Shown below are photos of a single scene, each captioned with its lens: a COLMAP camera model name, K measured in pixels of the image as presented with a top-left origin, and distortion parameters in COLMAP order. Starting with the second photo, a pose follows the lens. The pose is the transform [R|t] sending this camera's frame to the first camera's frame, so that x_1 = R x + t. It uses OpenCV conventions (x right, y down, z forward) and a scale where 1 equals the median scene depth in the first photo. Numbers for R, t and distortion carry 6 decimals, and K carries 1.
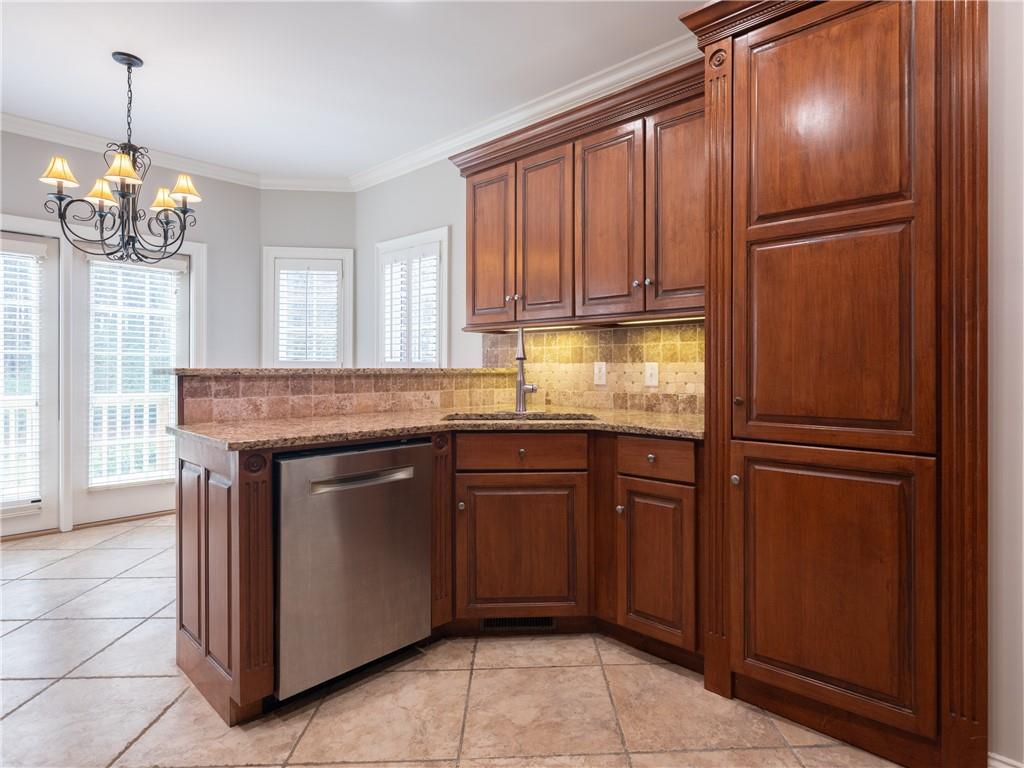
lens RADIAL K [[567.0, 0, 553.7], [0, 567.0, 368.5], [0, 0, 1]] dist [0.001580, -0.000595]
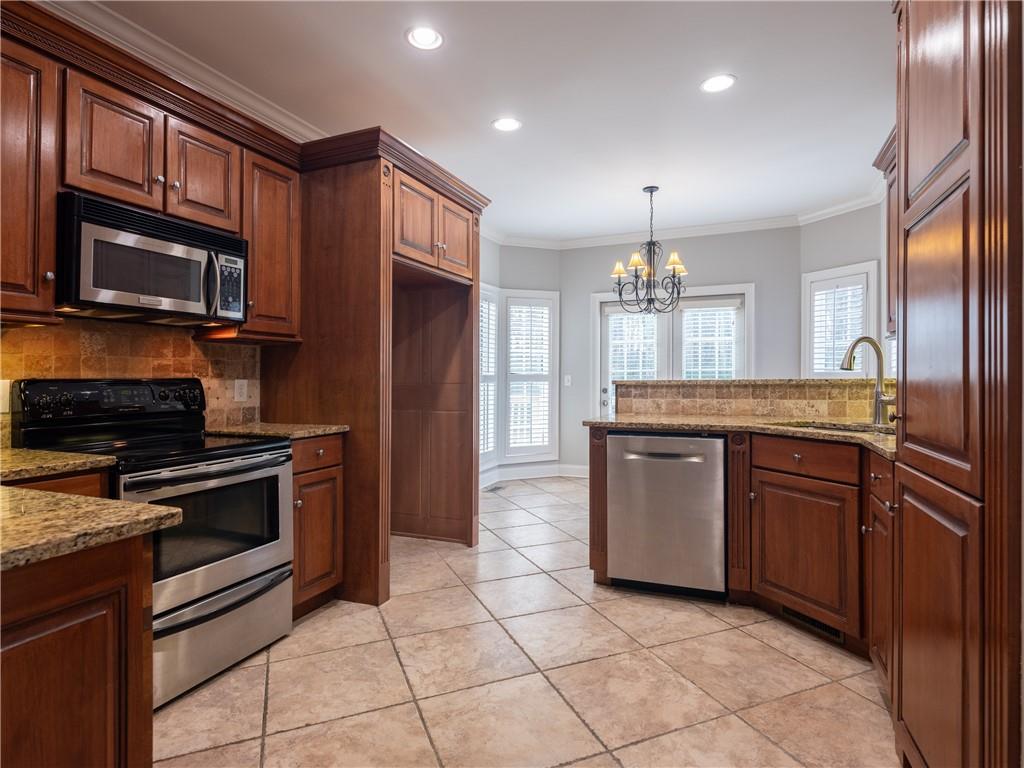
lens RADIAL K [[554.0, 0, 513.3], [0, 554.0, 366.6], [0, 0, 1]] dist [0.000541, -0.000846]
pose [[0.323636, -0.026638, -0.945806, 0.756735], [0.006883, 0.999643, -0.025798, -0.000947], [0.946156, 0.001839, 0.323704, 0.147427]]
